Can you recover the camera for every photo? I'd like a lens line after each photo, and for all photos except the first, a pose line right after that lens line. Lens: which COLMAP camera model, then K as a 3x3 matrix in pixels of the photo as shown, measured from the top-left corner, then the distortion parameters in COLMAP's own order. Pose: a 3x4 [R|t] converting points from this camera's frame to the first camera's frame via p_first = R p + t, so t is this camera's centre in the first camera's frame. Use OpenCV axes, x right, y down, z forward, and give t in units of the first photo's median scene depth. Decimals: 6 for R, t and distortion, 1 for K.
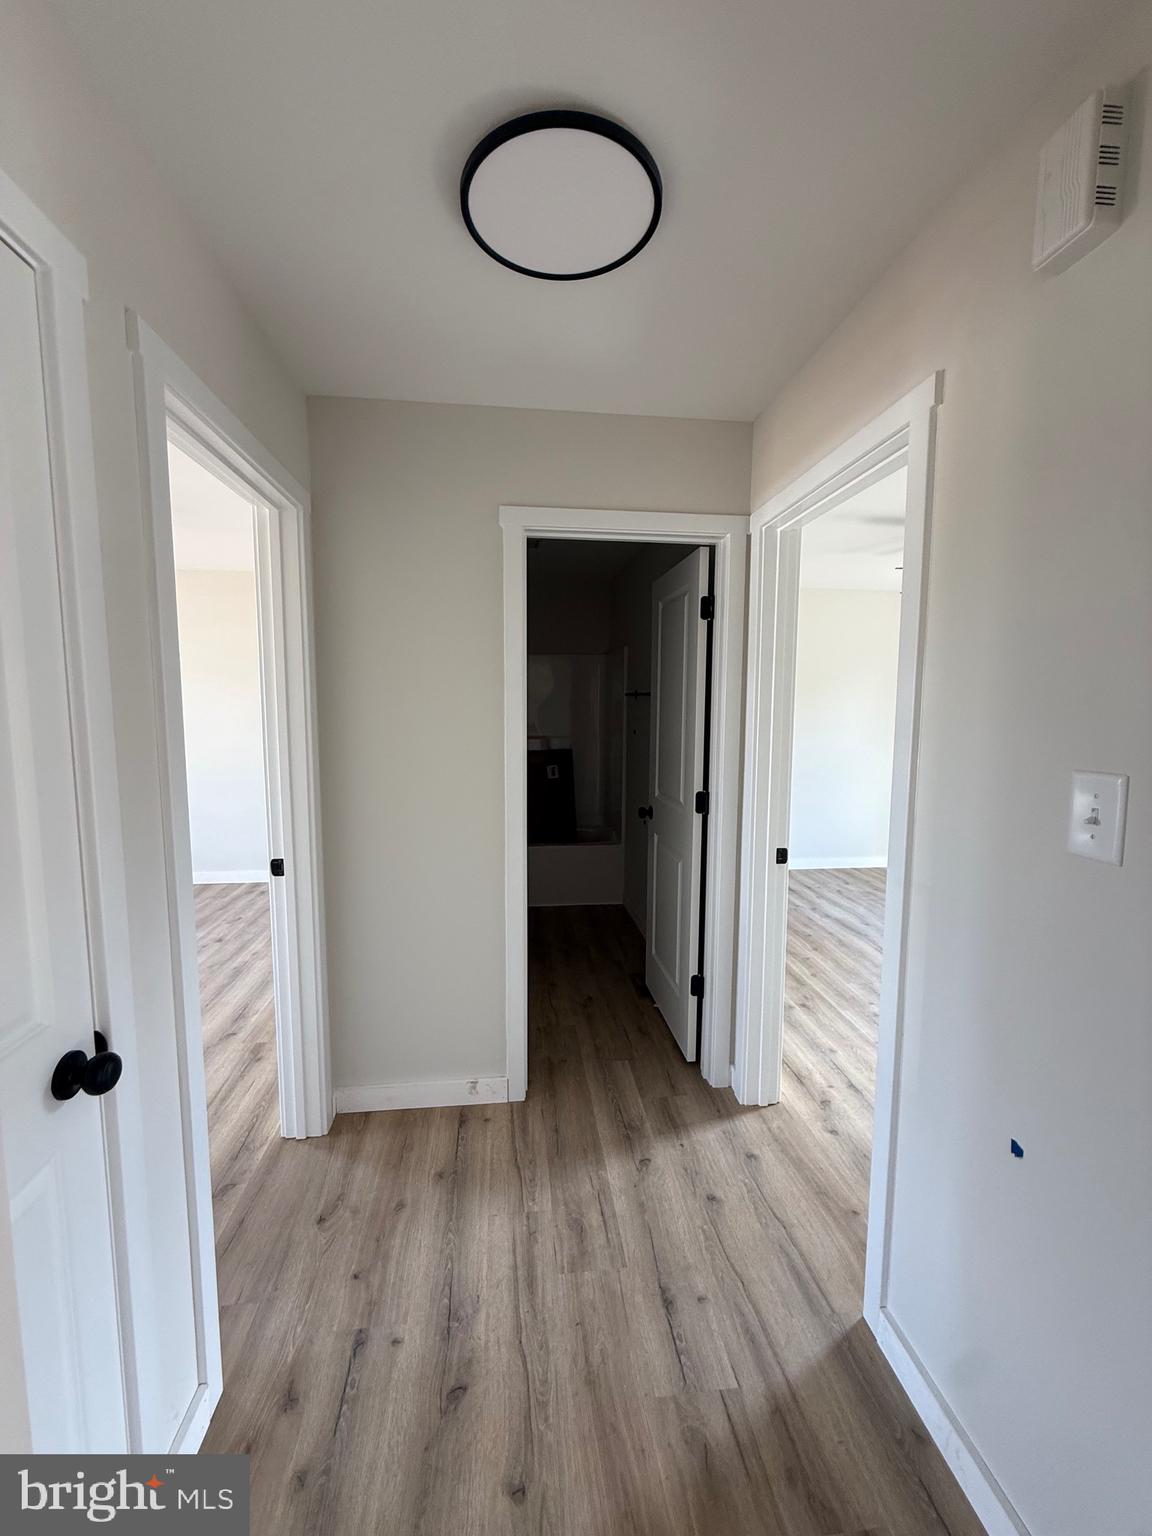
lens RADIAL K [[614.2, 0, 574.5], [0, 614.2, 764.2], [0, 0, 1]] dist [-0.000347, 0.000746]
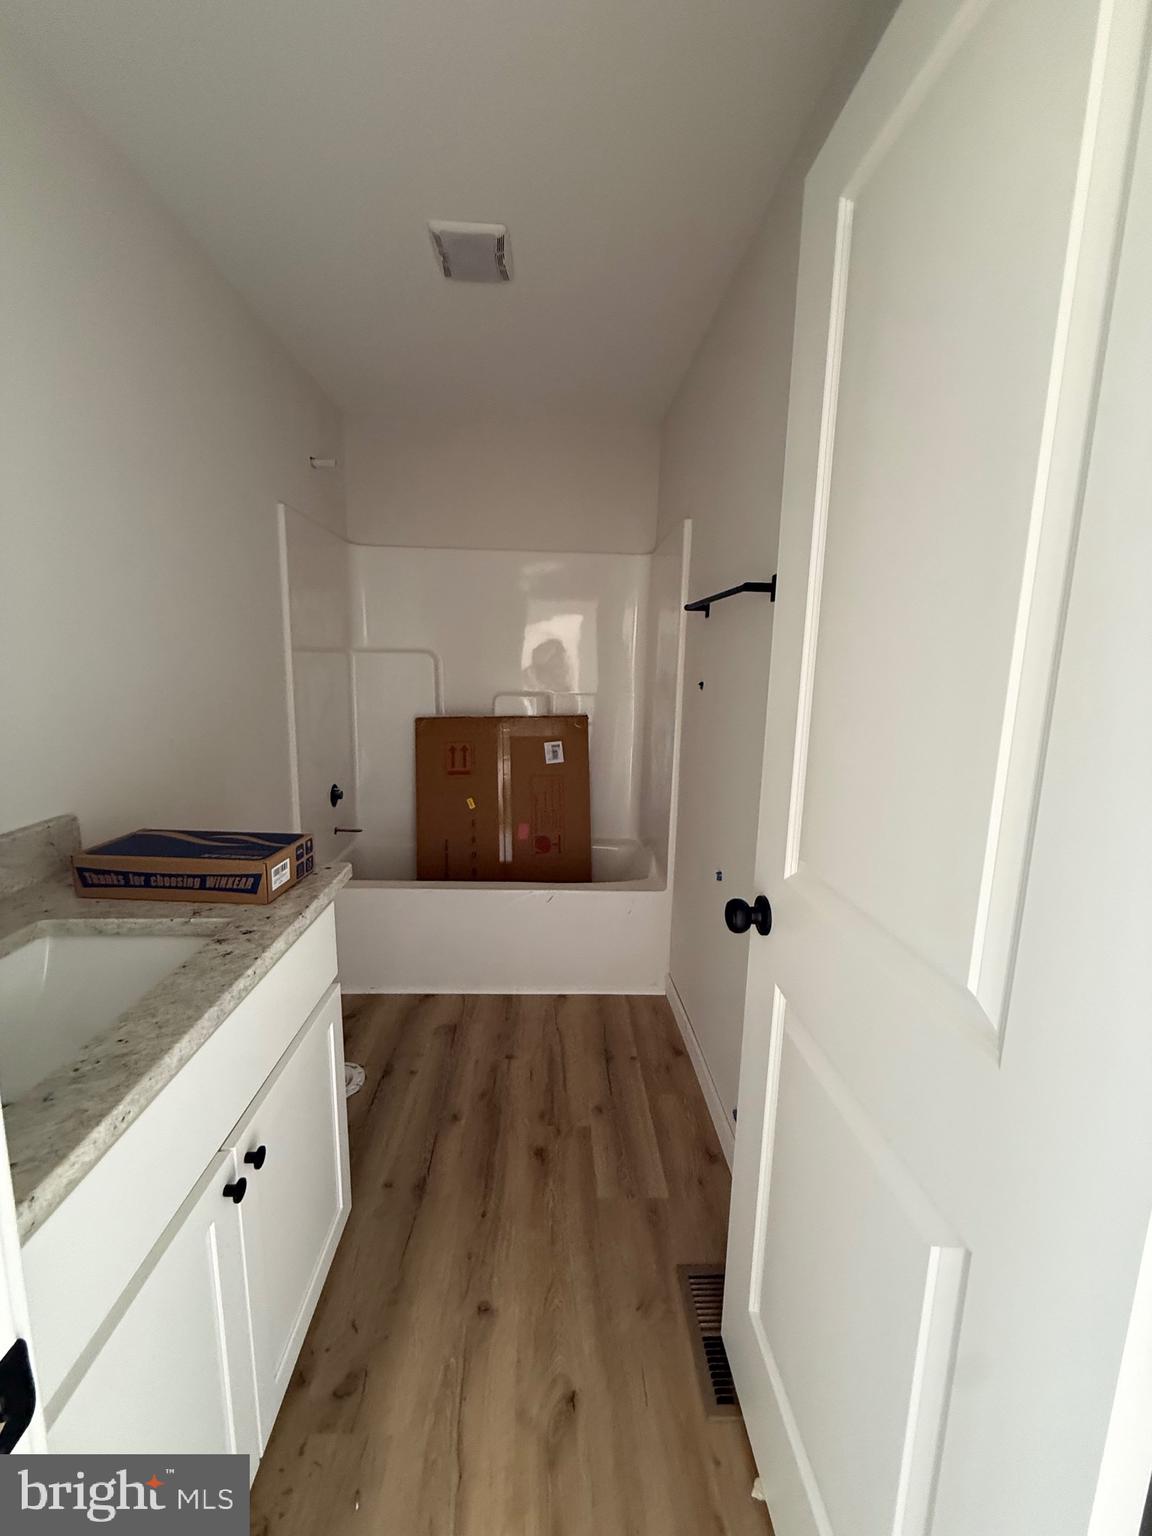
lens RADIAL K [[612.0, 0, 576.0], [0, 612.0, 768.0], [0, 0, 1]] dist [-0.000161, 0.000757]
pose [[0.997448, 0.028129, -0.065629, 0.042702], [-0.023545, 0.997297, 0.069602, -0.022784], [0.067409, -0.067879, 0.995414, 0.676013]]
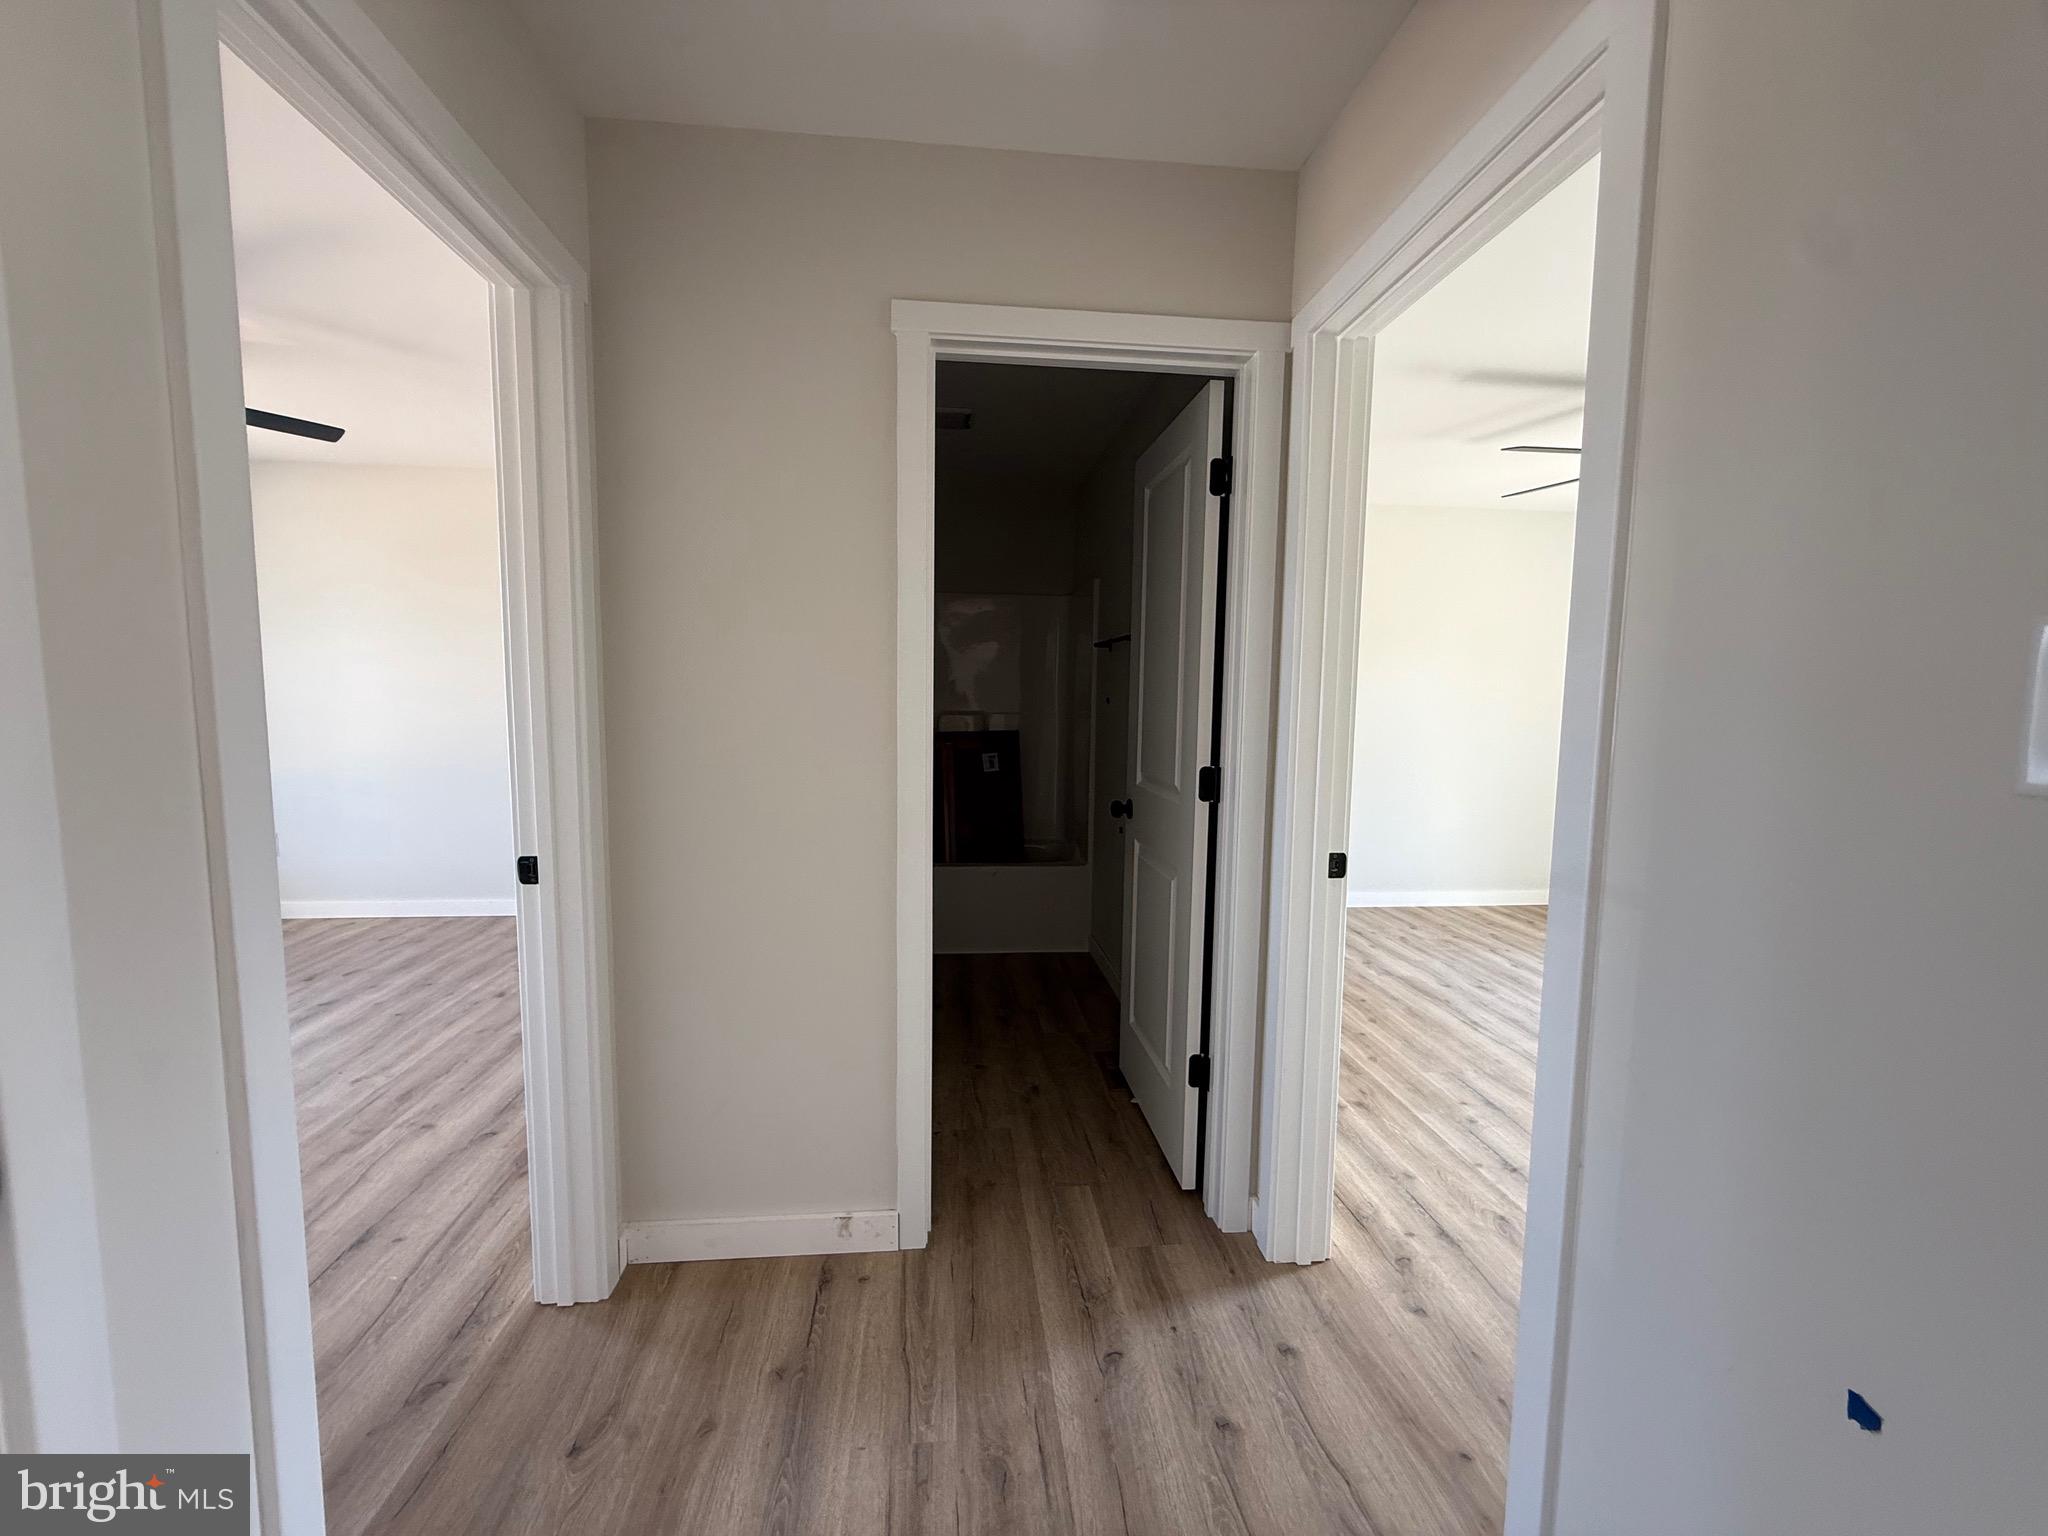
lens RADIAL K [[817.5, 0, 1018.3], [0, 817.5, 768.2], [0, 0, 1]] dist [-0.000895, 0.000834]
pose [[0.999825, 0.010206, -0.015697, 0.017602], [-0.010331, 0.999916, -0.007844, 0.044327], [0.015615, 0.008005, 0.999846, 0.118614]]
